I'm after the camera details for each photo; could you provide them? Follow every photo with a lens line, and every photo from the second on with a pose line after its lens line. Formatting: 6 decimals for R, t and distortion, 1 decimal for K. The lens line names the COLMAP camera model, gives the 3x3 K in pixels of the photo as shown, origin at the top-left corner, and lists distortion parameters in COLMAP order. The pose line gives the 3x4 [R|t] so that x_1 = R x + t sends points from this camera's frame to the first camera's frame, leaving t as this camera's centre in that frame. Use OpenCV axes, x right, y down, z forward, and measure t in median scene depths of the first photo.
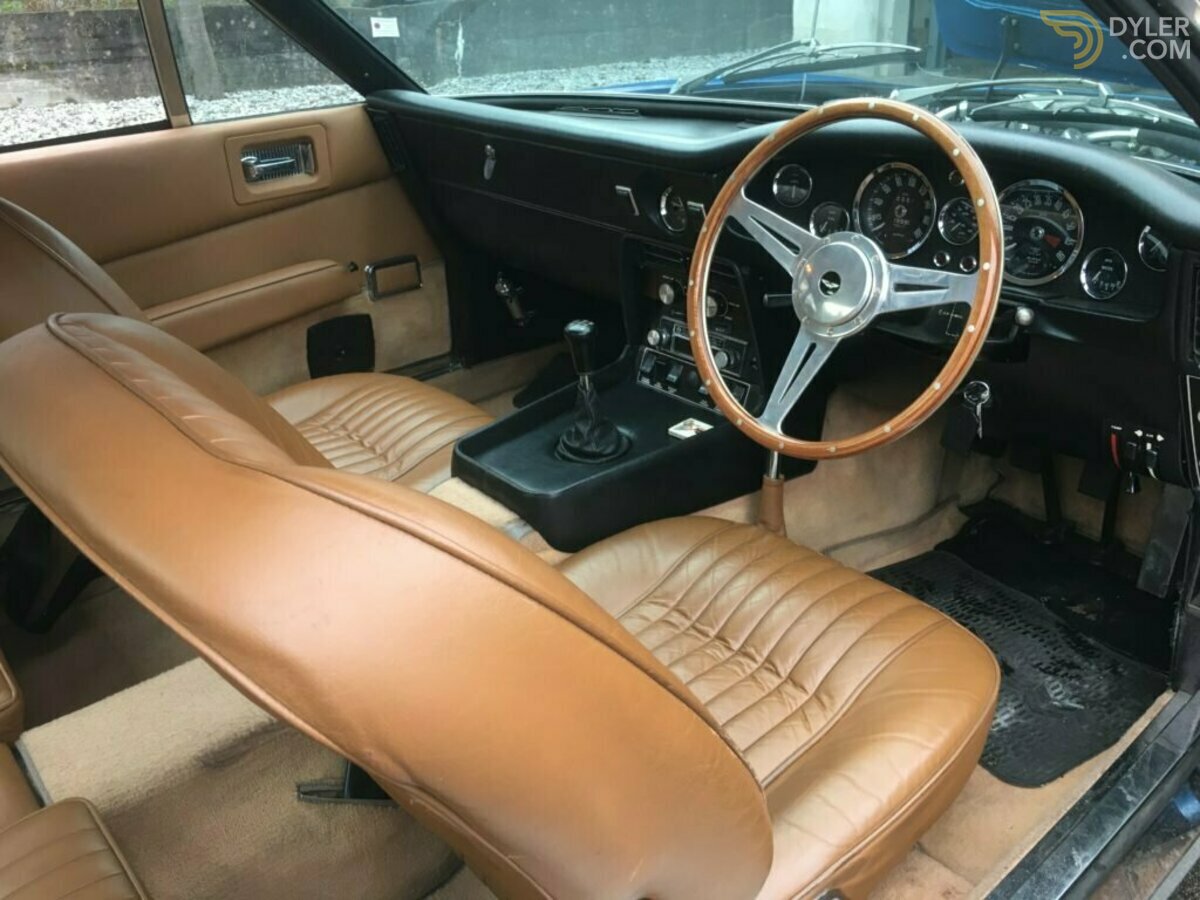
lens RADIAL K [[1036.1, 0, 601.8], [0, 1036.1, 452.2], [0, 0, 1]] dist [0.040327, -0.023159]
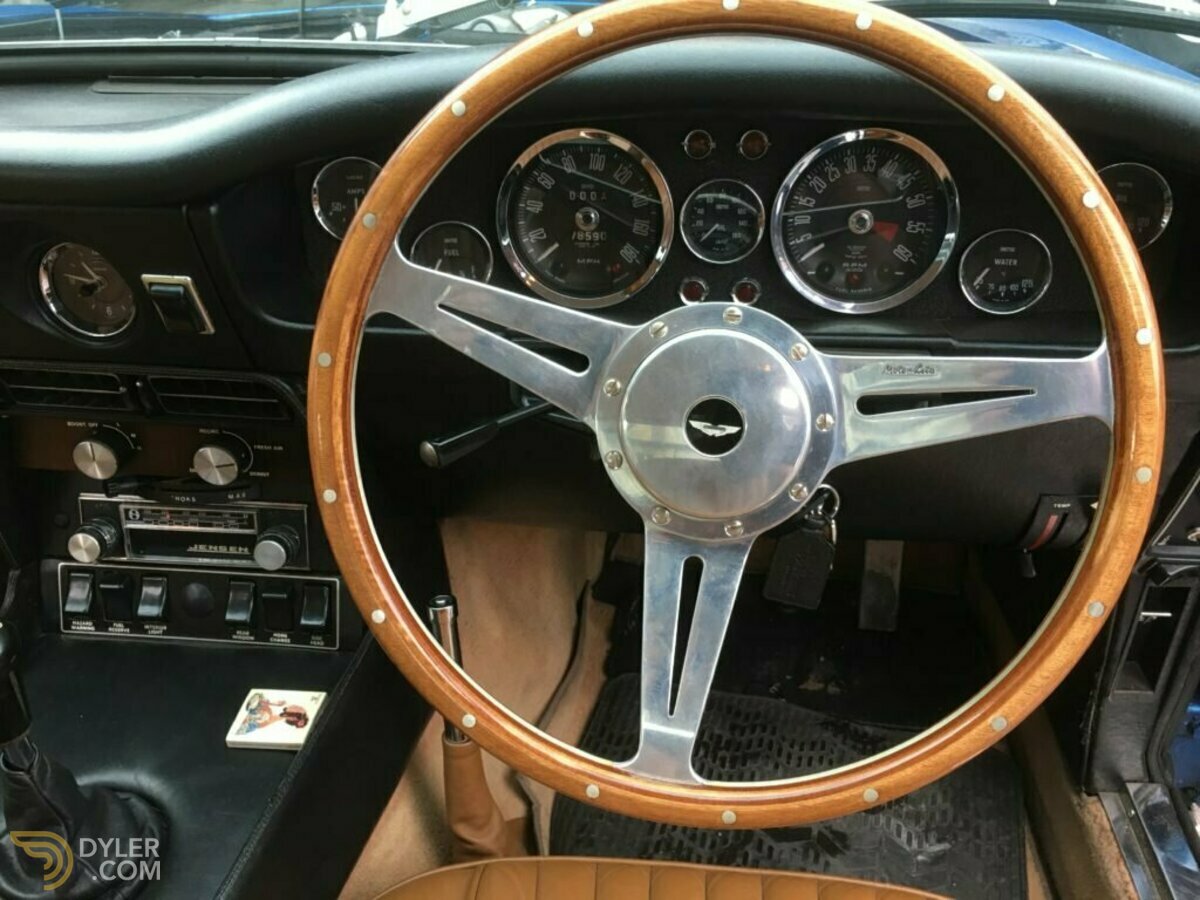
lens RADIAL K [[1036.1, 0, 599.6], [0, 1036.1, 441.2], [0, 0, 1]] dist [0.040327, -0.023159]
pose [[0.729812, -0.311109, 0.608758, -0.071374], [0.284581, 0.947888, 0.143252, -0.206034], [-0.621601, 0.068694, 0.780316, 0.613799]]
